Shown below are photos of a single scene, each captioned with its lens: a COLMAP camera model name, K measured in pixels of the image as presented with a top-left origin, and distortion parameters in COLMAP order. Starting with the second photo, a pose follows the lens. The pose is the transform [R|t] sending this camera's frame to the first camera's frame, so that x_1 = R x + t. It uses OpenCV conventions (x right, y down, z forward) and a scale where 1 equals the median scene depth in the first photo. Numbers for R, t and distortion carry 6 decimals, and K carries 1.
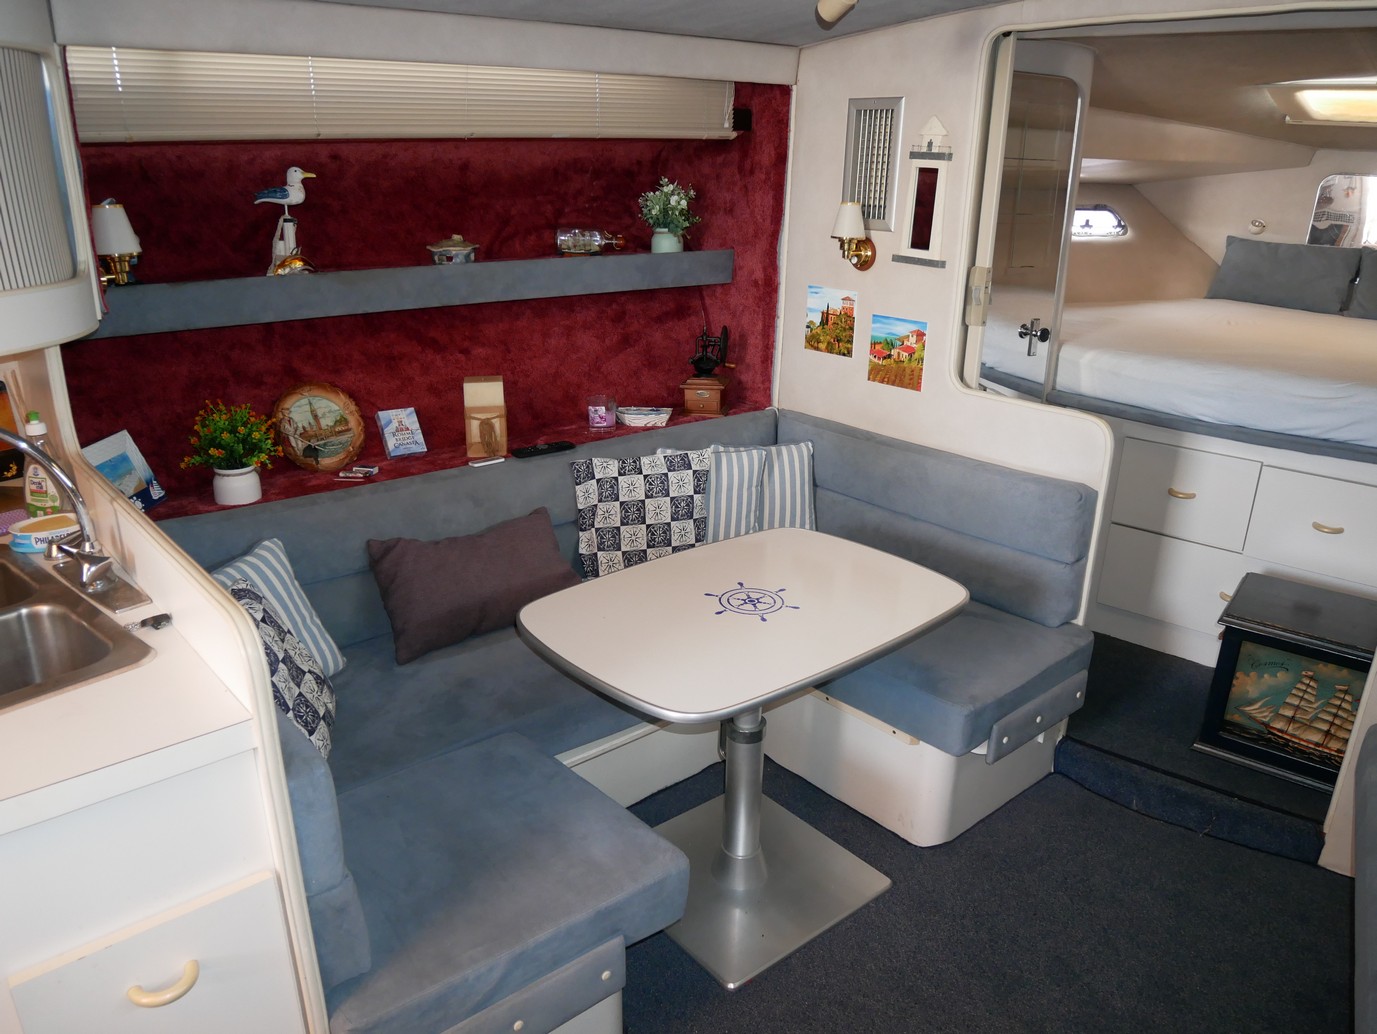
lens RADIAL K [[988.3, 0, 688.5], [0, 988.3, 517.0], [0, 0, 1]] dist [-0.081161, 0.040801]
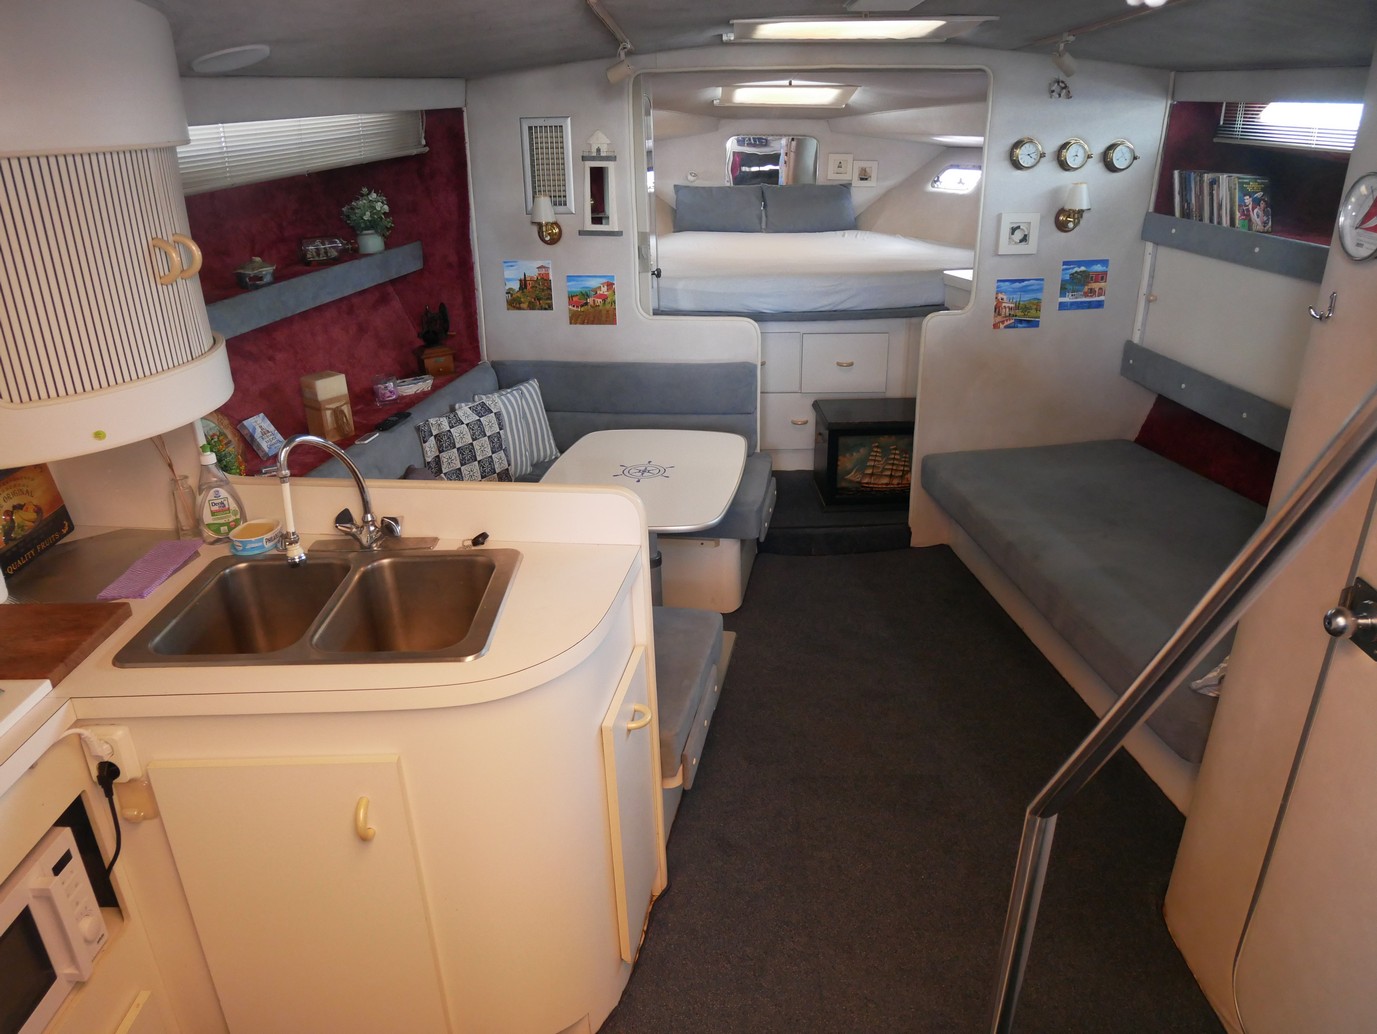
lens RADIAL K [[988.3, 0, 688.5], [0, 988.3, 517.0], [0, 0, 1]] dist [-0.081161, 0.040801]
pose [[0.771411, -0.275114, 0.573793, -0.608039], [0.247107, 0.960458, 0.128294, -0.019681], [-0.586399, 0.042820, 0.808890, -0.203712]]
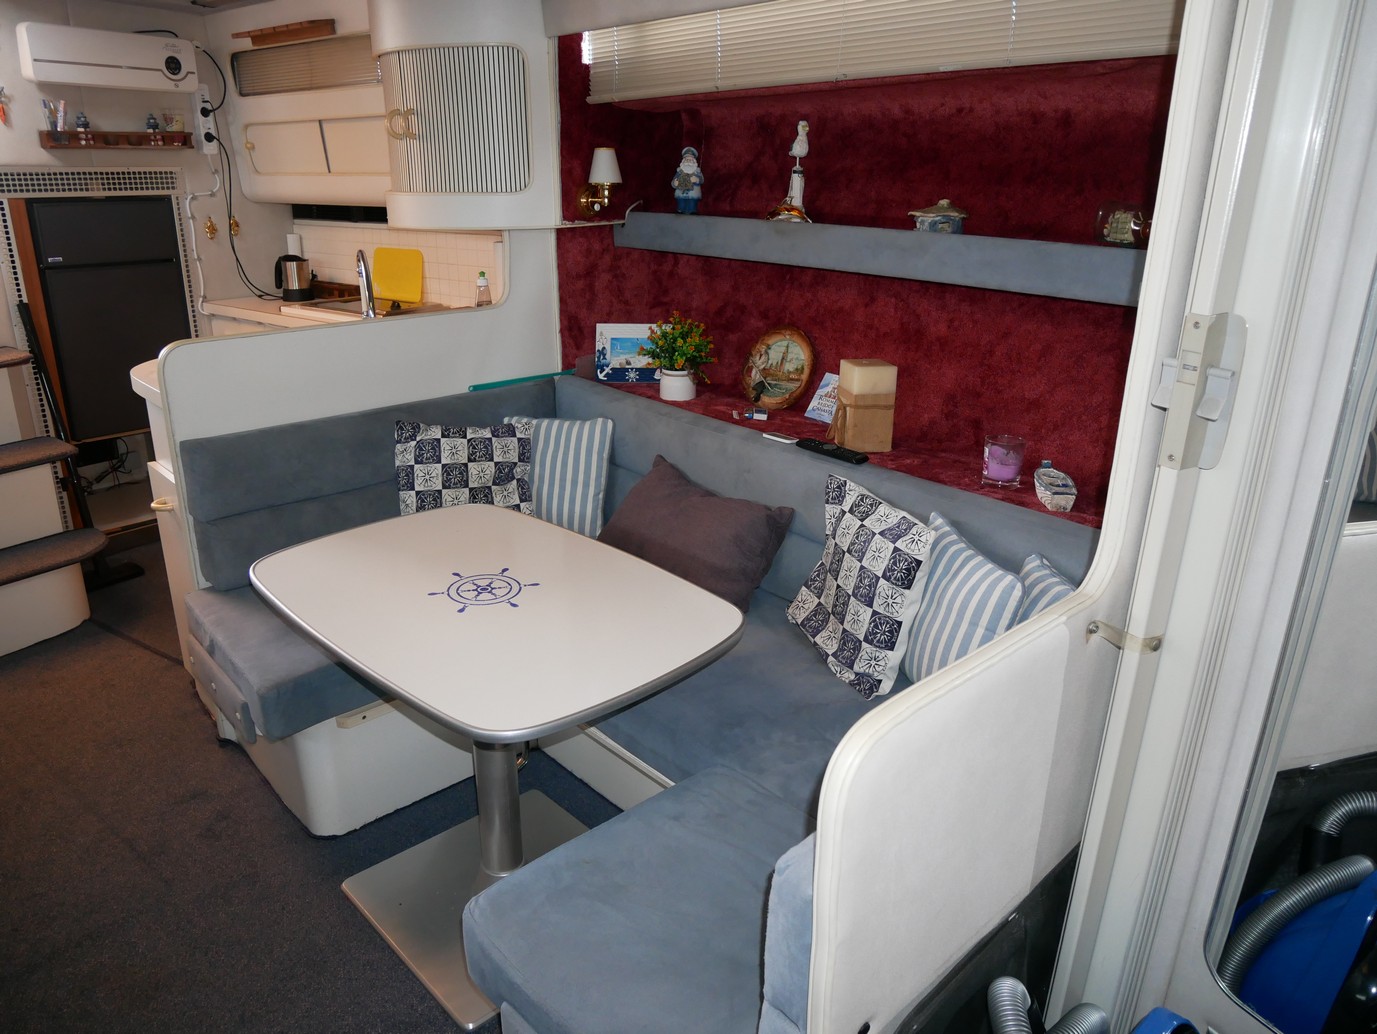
lens RADIAL K [[977.1, 0, 690.7], [0, 977.1, 531.5], [0, 0, 1]] dist [-0.083460, 0.035835]
pose [[0.032324, 0.345060, -0.938024, 0.665260], [-0.342691, 0.885450, 0.313912, -0.231761], [0.938892, 0.311306, 0.146870, 0.798832]]
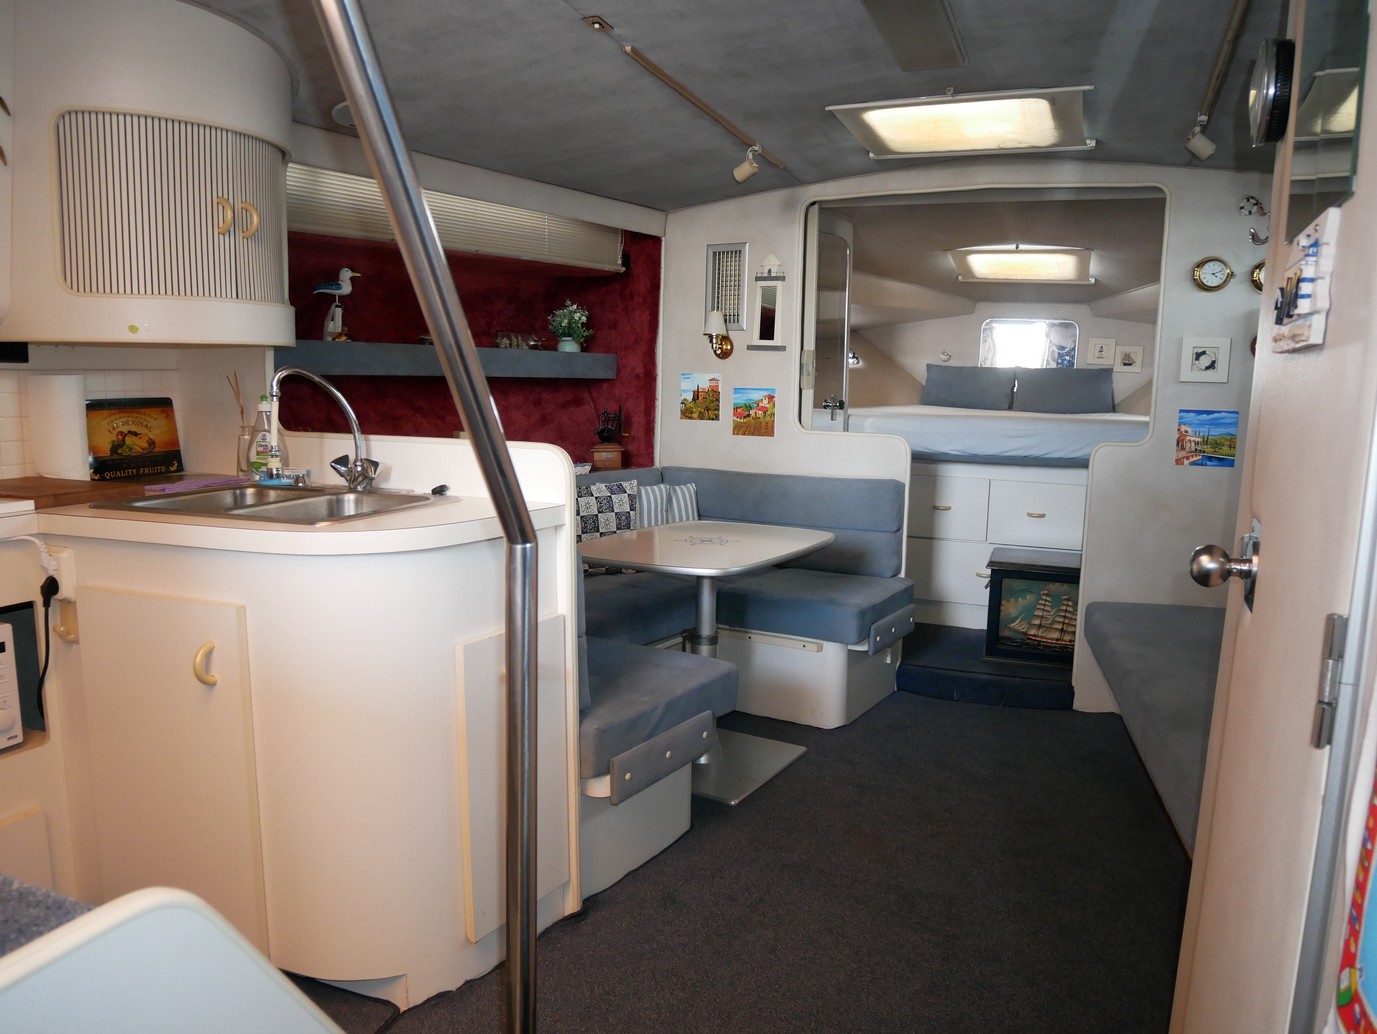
lens RADIAL K [[988.3, 0, 688.5], [0, 988.3, 517.0], [0, 0, 1]] dist [-0.081161, 0.040801]
pose [[0.953916, -0.043412, 0.296917, -0.338732], [0.101418, 0.977896, -0.182850, 0.254774], [-0.282416, 0.204537, 0.937233, -0.315107]]
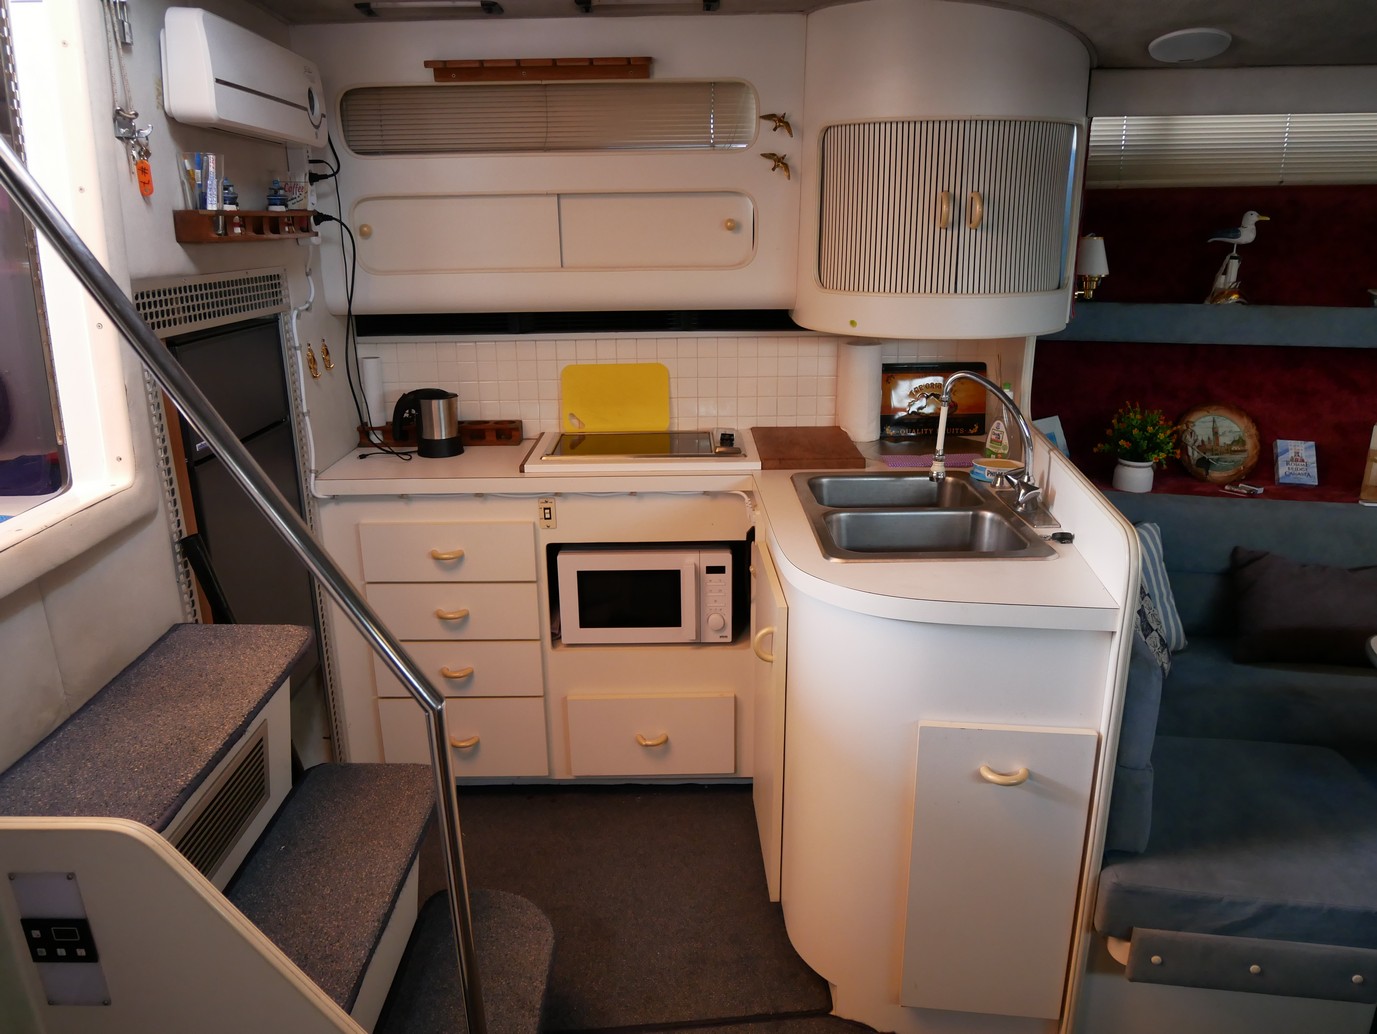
lens RADIAL K [[988.3, 0, 688.5], [0, 988.3, 517.0], [0, 0, 1]] dist [-0.081161, 0.040801]
pose [[0.645520, 0.207952, -0.734887, 0.058230], [-0.240952, 0.968528, 0.062415, 0.064152], [0.724738, 0.136783, 0.675311, -0.161501]]
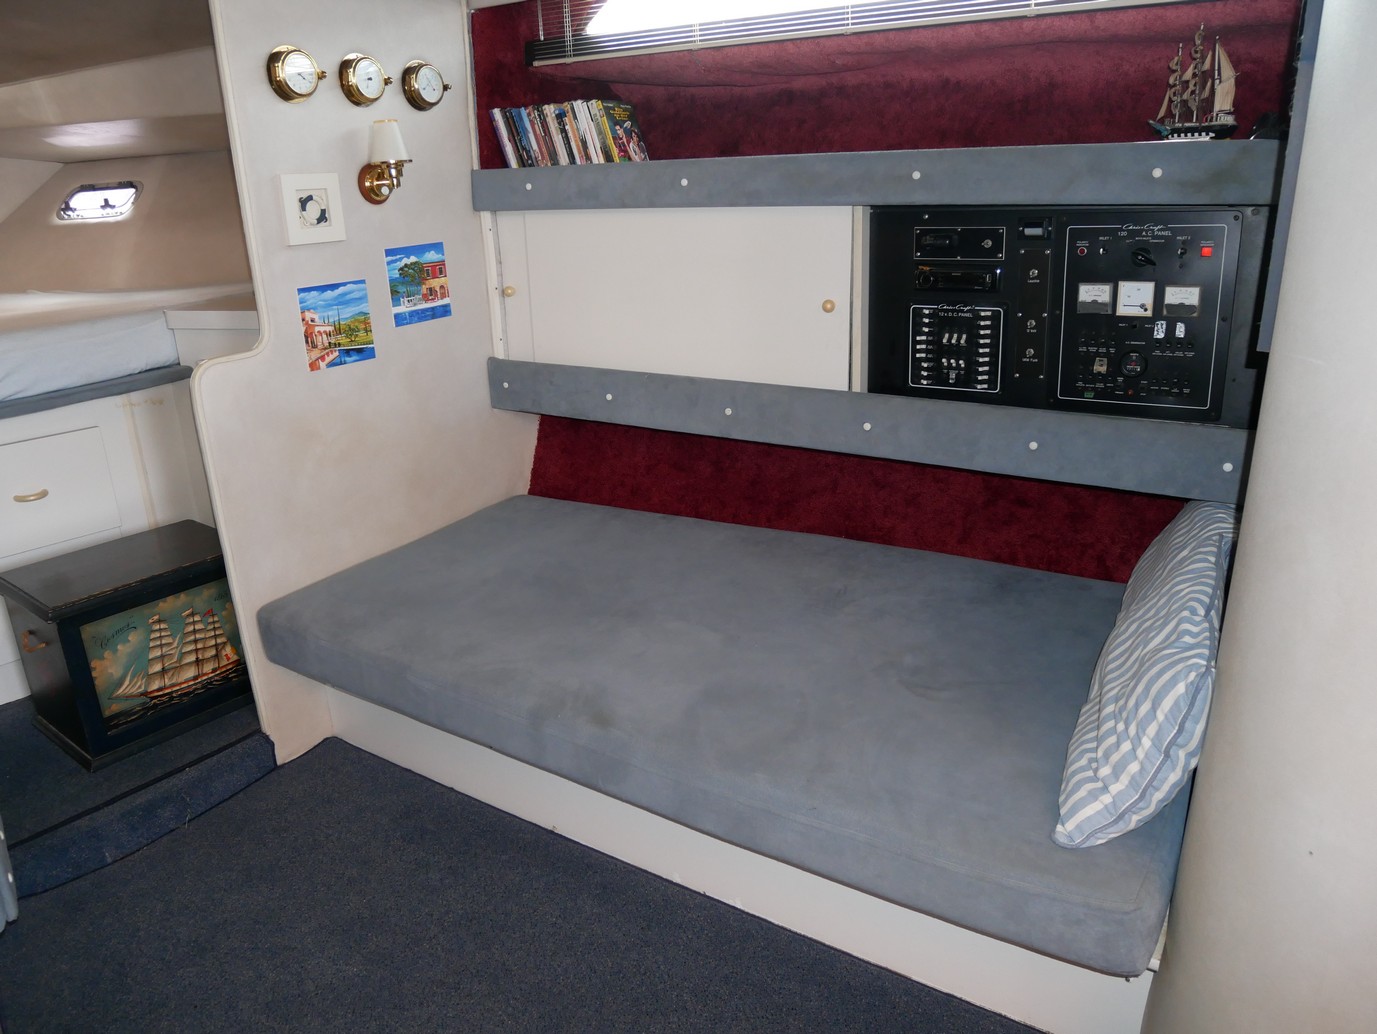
lens RADIAL K [[988.3, 0, 688.5], [0, 988.3, 517.0], [0, 0, 1]] dist [-0.081161, 0.040801]
pose [[0.016335, -0.344847, 0.938517, -0.187429], [0.376111, 0.871822, 0.313795, -0.022977], [-0.926431, 0.347861, 0.143943, 0.319085]]
